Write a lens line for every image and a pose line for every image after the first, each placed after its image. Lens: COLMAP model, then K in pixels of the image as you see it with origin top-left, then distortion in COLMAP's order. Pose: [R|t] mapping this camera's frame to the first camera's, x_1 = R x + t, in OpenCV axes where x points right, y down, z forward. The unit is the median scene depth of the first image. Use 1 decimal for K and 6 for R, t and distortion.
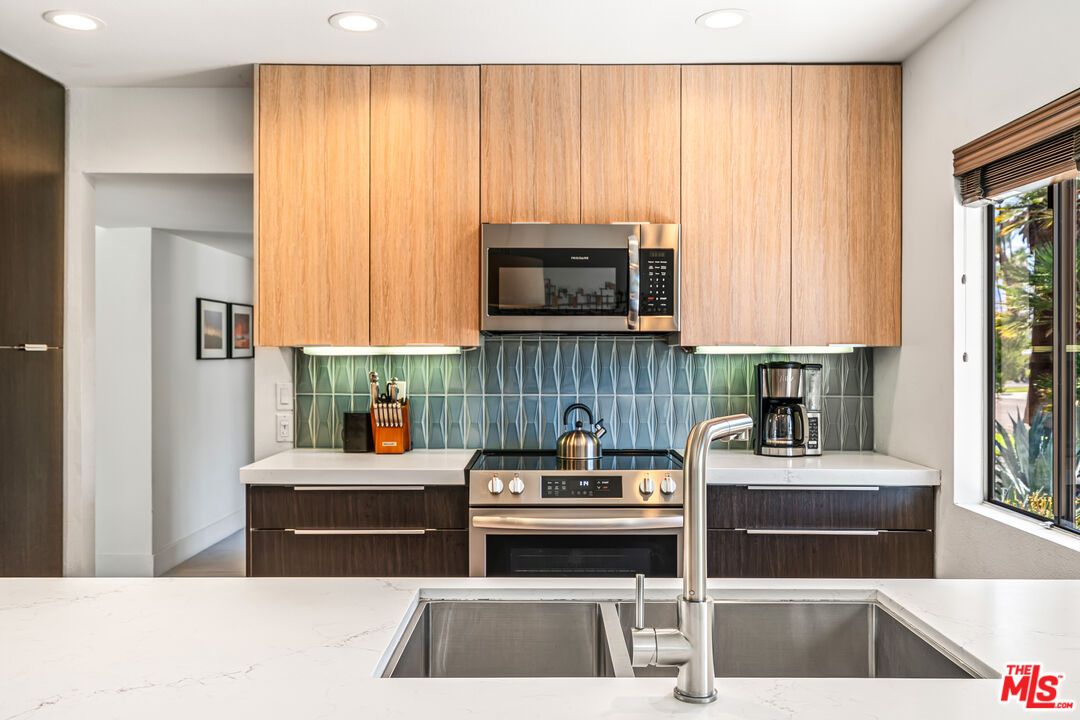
lens RADIAL K [[912.1, 0, 539.1], [0, 912.1, 355.8], [0, 0, 1]] dist [0.016393, -0.000239]
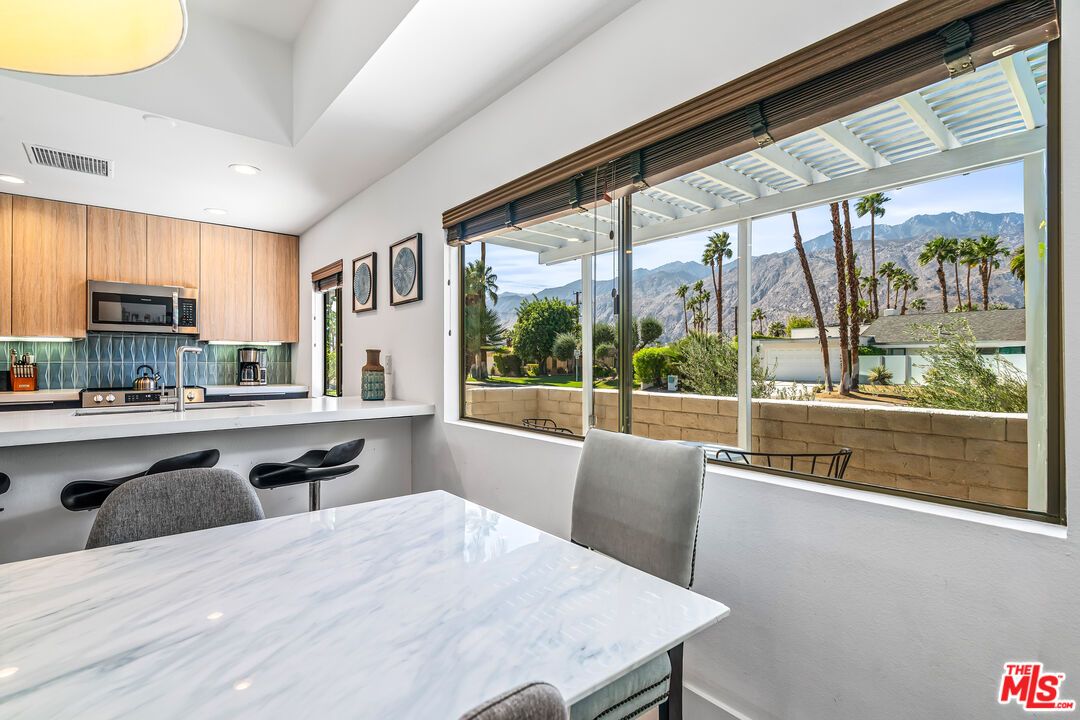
lens RADIAL K [[503.6, 0, 541.3], [0, 503.6, 360.9], [0, 0, 1]] dist [-0.003575, 0.000813]
pose [[0.760448, 0.000901, 0.649398, -0.019235], [0.001195, 0.999995, -0.002788, 0.048284], [-0.649397, 0.002896, 0.760444, -0.574411]]
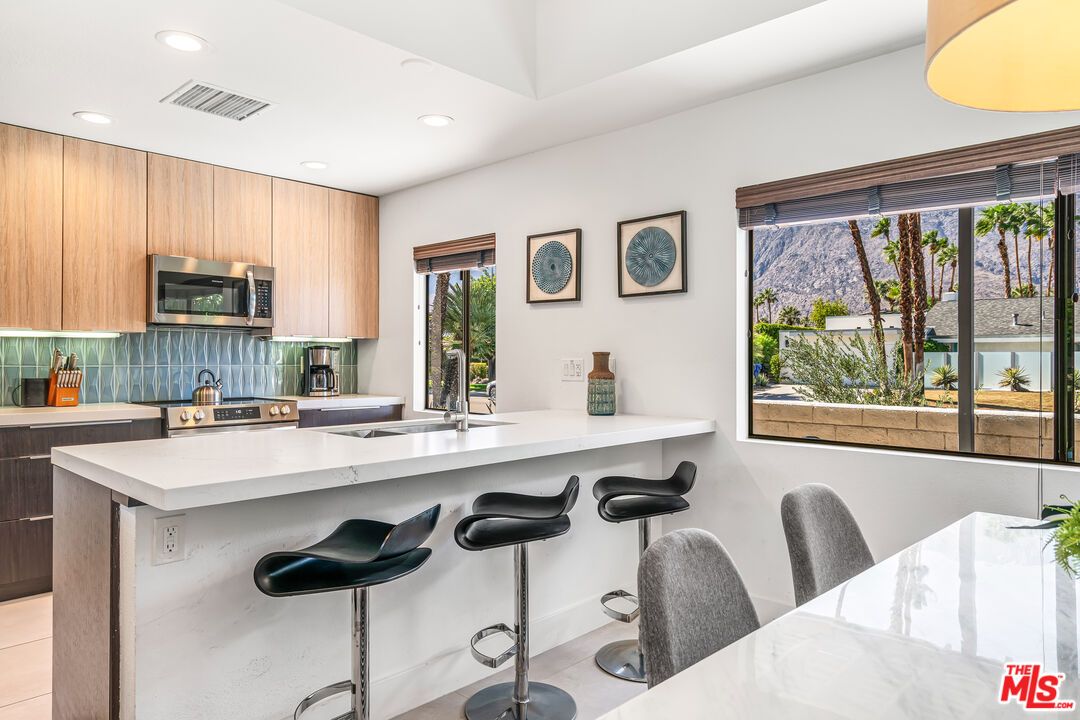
lens RADIAL K [[697.9, 0, 538.4], [0, 697.9, 356.0], [0, 0, 1]] dist [0.016721, -0.011923]
pose [[0.686158, 0.003377, 0.727444, -0.474888], [0.000210, 0.999988, -0.004840, 0.035246], [-0.727452, 0.003474, 0.686150, -0.302504]]
